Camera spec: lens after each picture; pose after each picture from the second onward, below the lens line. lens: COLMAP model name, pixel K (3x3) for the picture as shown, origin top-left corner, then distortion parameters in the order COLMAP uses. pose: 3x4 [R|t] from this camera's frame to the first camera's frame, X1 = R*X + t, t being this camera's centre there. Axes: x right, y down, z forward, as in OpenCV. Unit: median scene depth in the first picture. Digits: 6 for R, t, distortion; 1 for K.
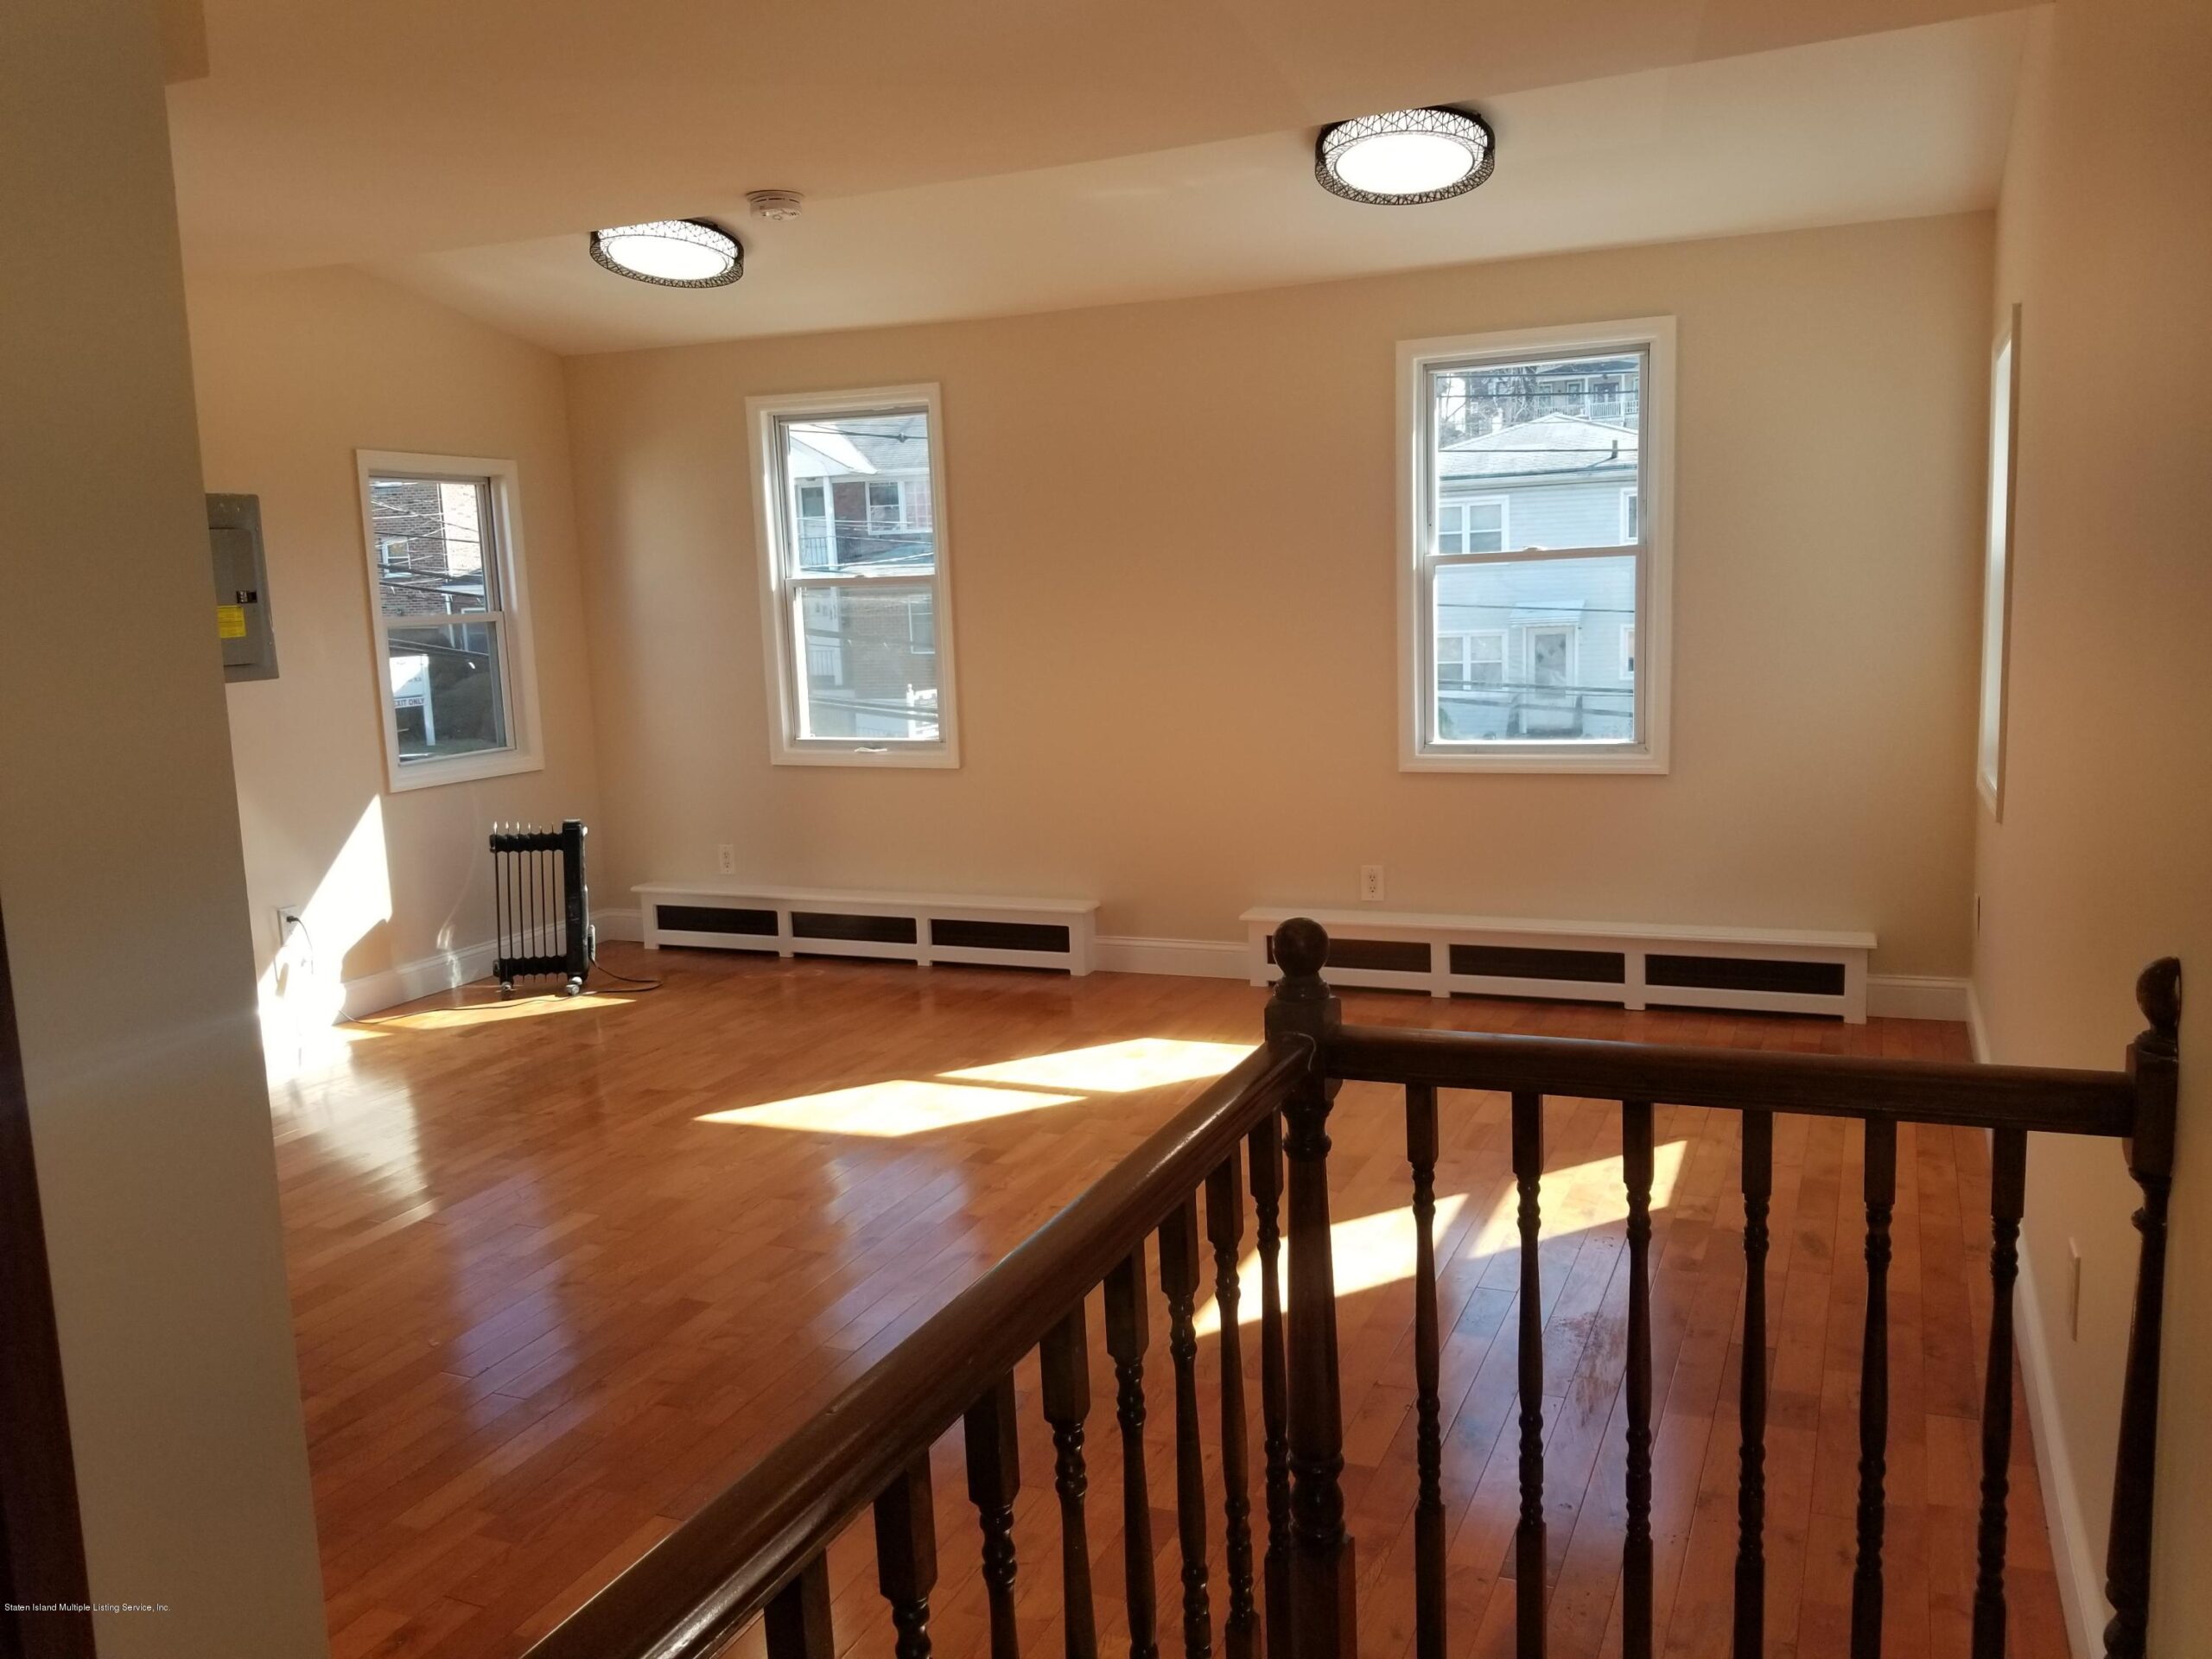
lens RADIAL K [[1735.8, 0, 1143.0], [0, 1735.8, 837.7], [0, 0, 1]] dist [0.105852, -0.174432]
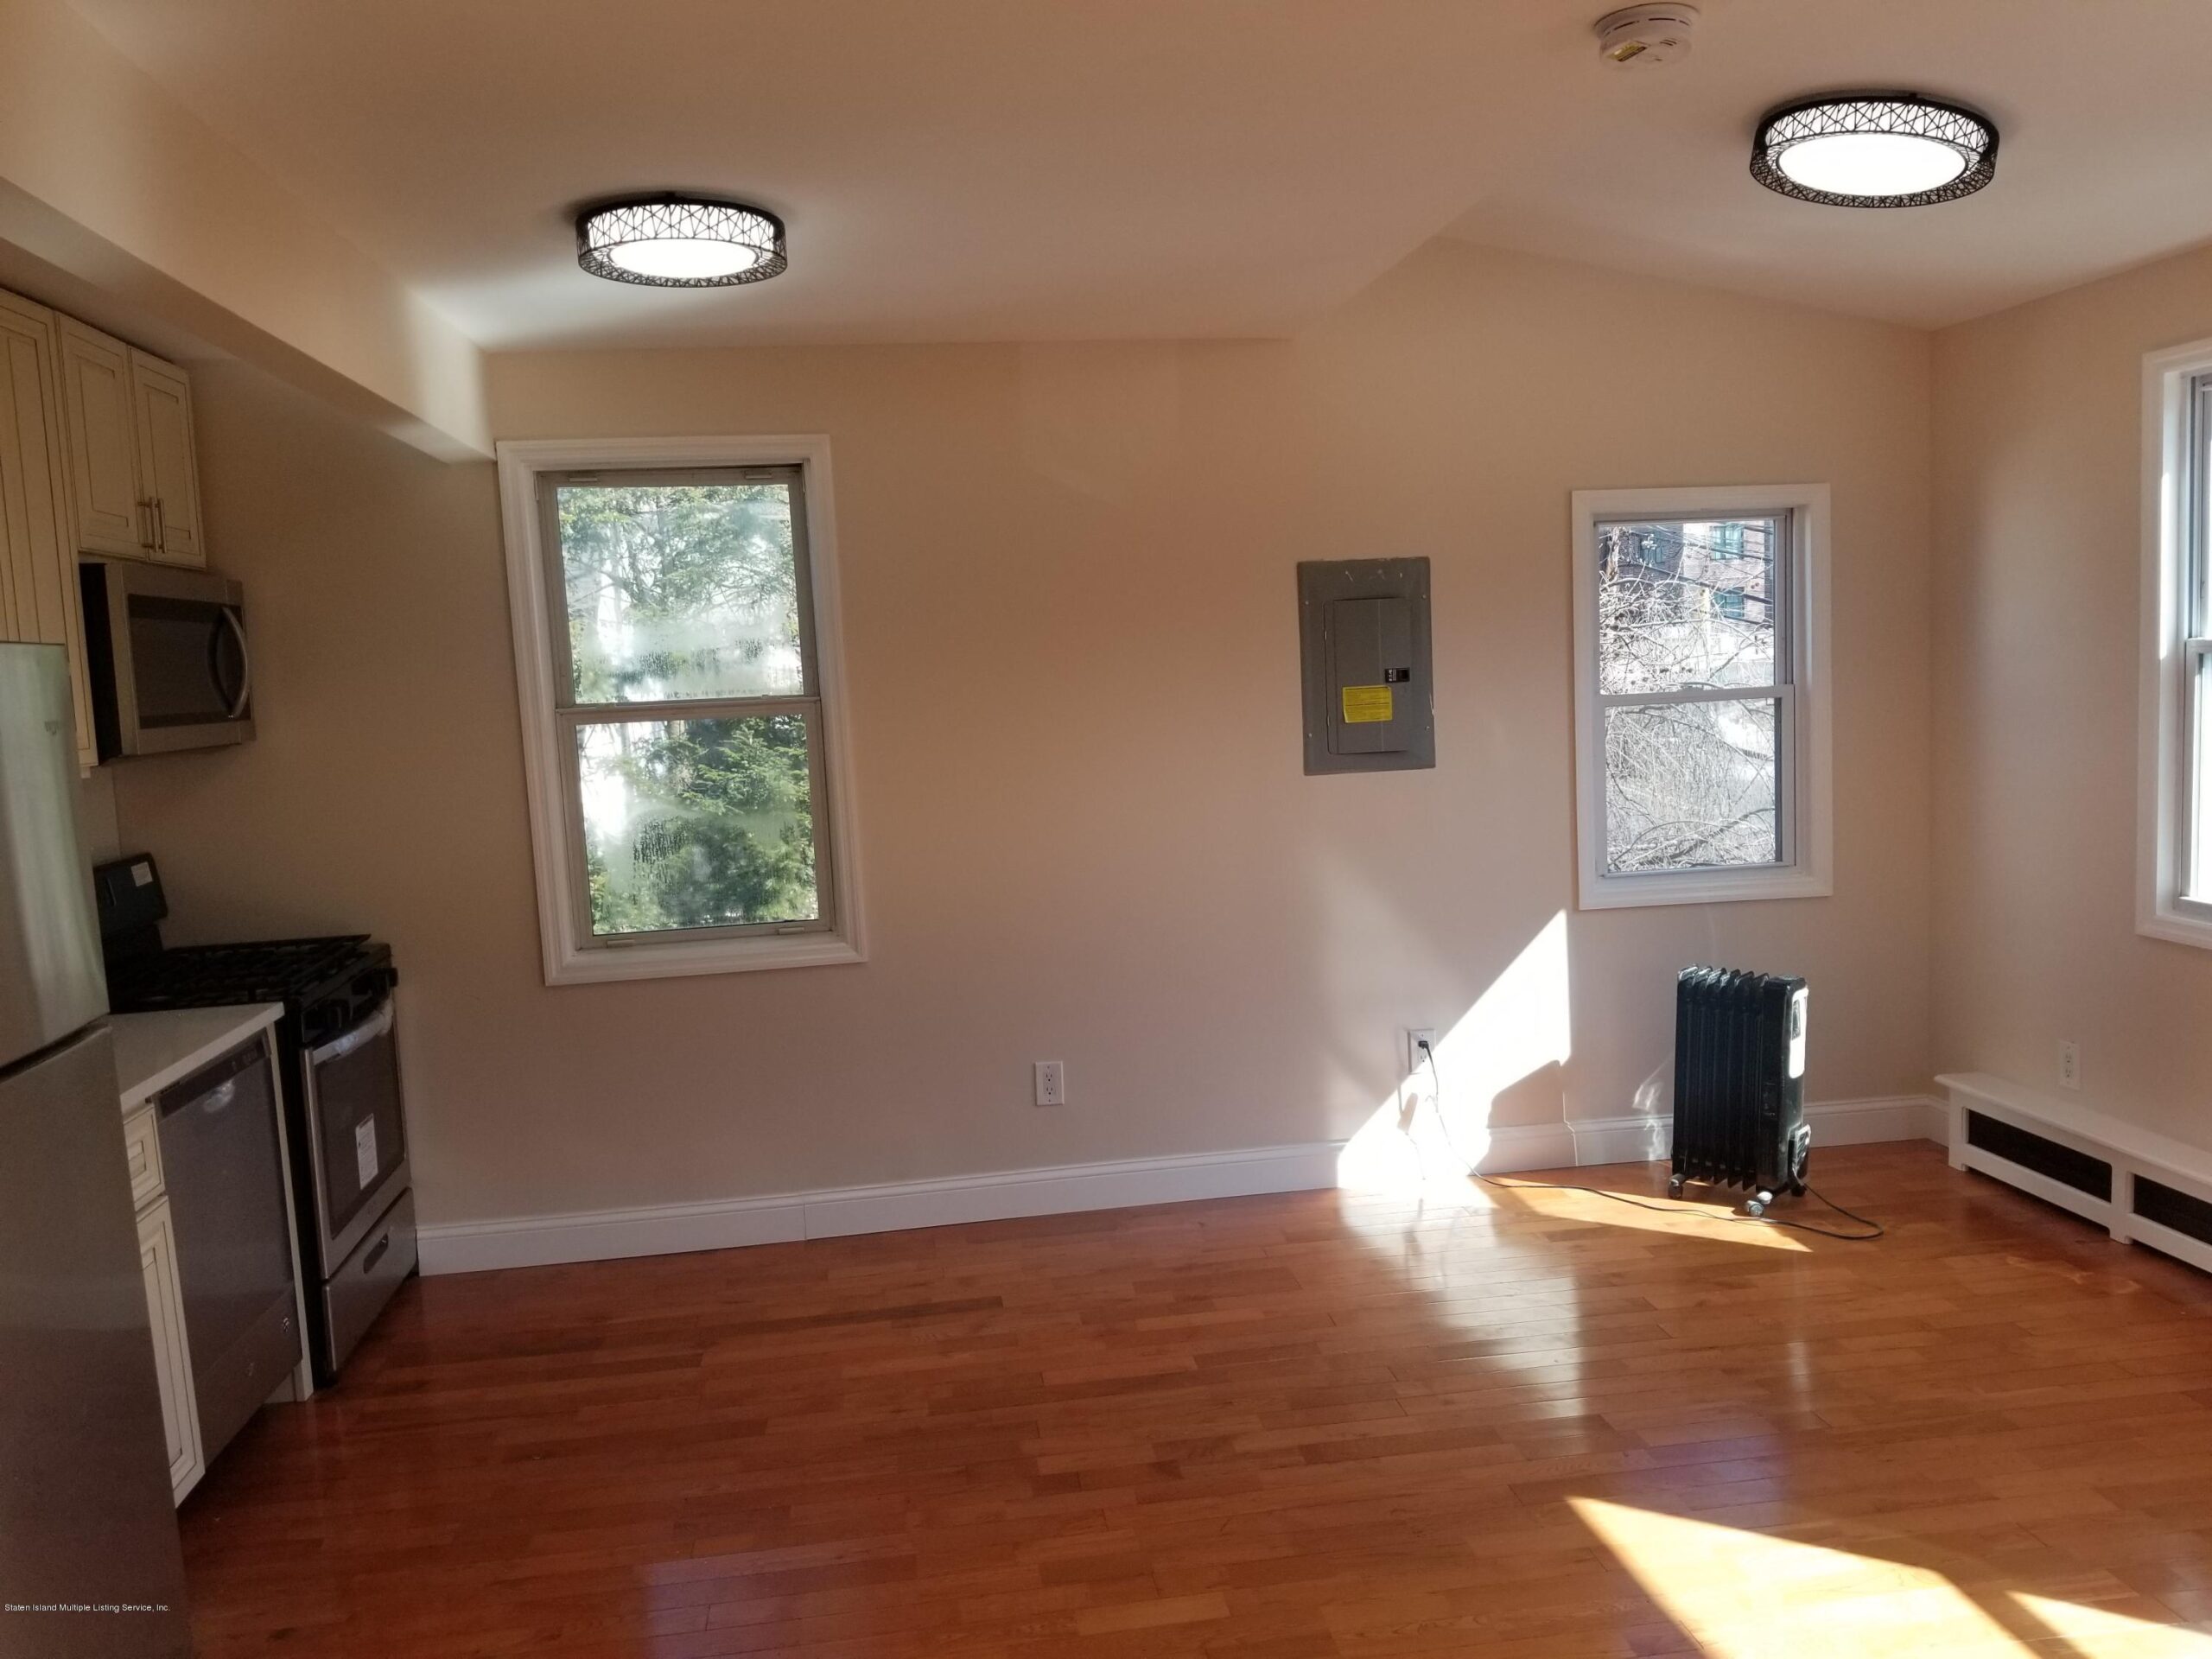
lens RADIAL K [[1735.8, 0, 1143.0], [0, 1735.8, 837.7], [0, 0, 1]] dist [0.105852, -0.174432]
pose [[0.515167, 0.099837, -0.851255, 0.153575], [-0.105296, 0.993041, 0.052742, -0.080002], [0.850597, 0.062463, 0.522095, 0.403387]]
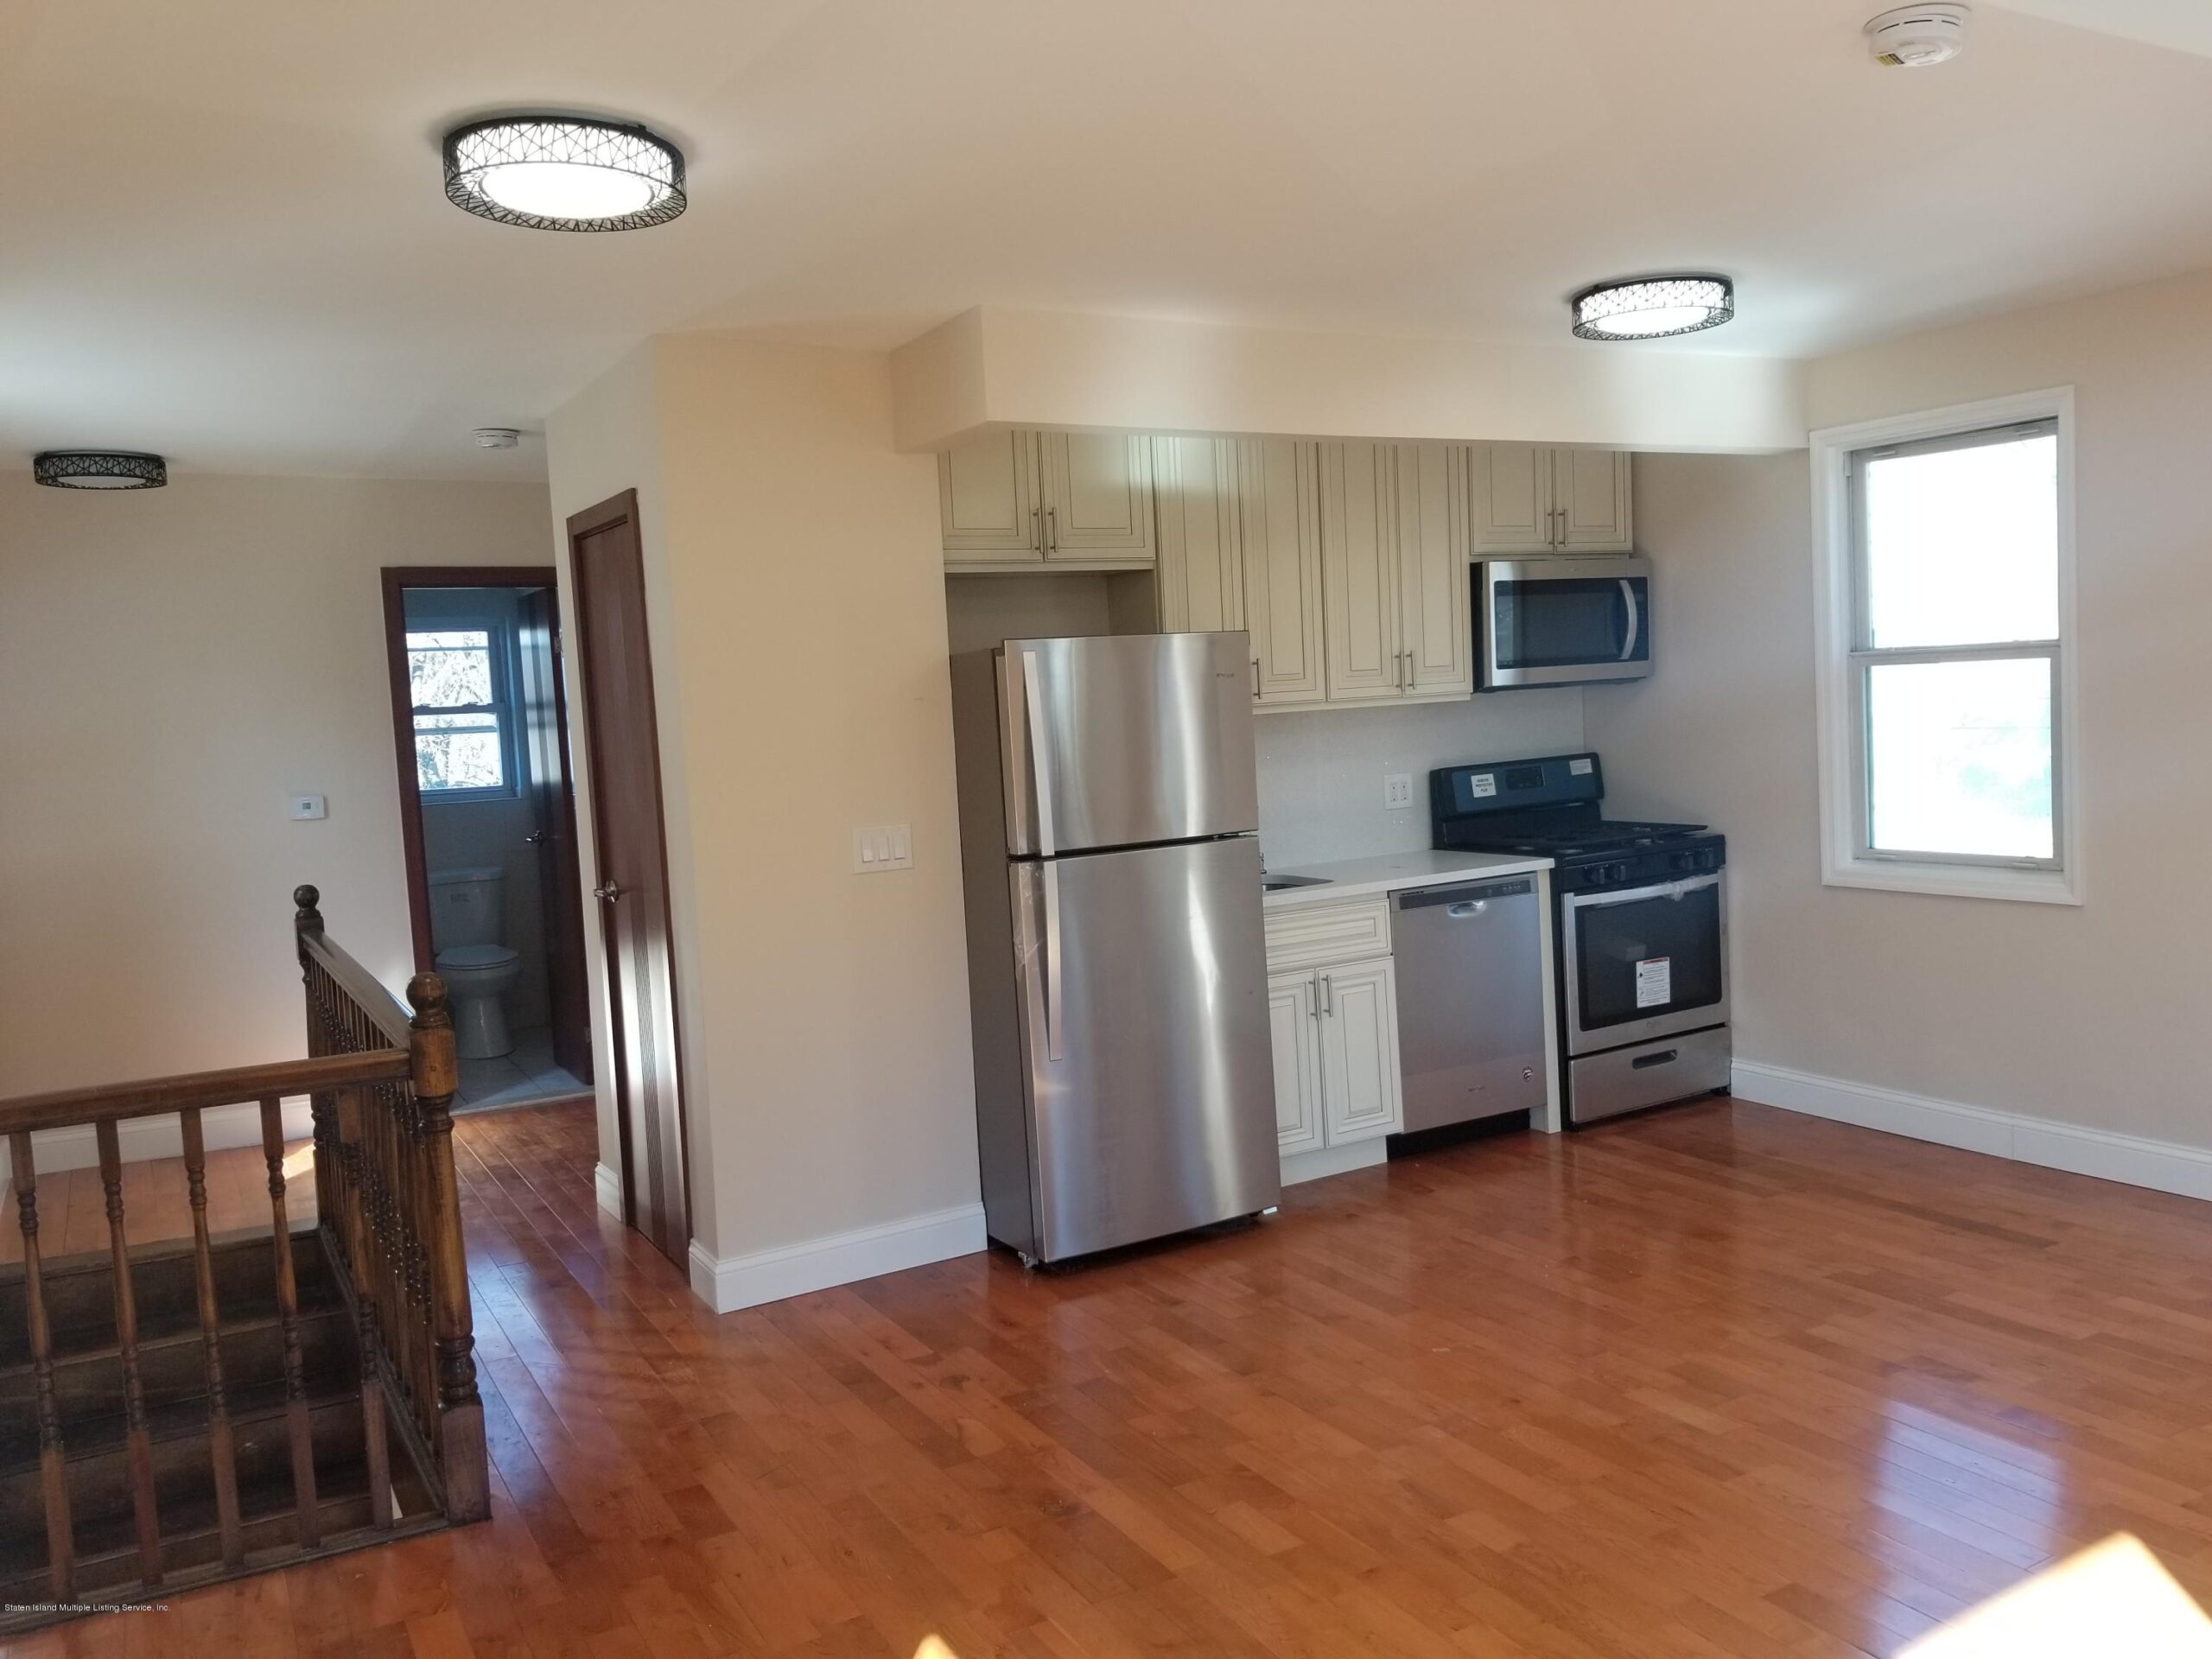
lens RADIAL K [[1735.8, 0, 1143.0], [0, 1735.8, 837.7], [0, 0, 1]] dist [0.105852, -0.174432]
pose [[-0.591610, 0.132349, -0.795287, 0.296809], [-0.055313, 0.977447, 0.203810, -0.134055], [0.804325, 0.164566, -0.570946, 0.783275]]
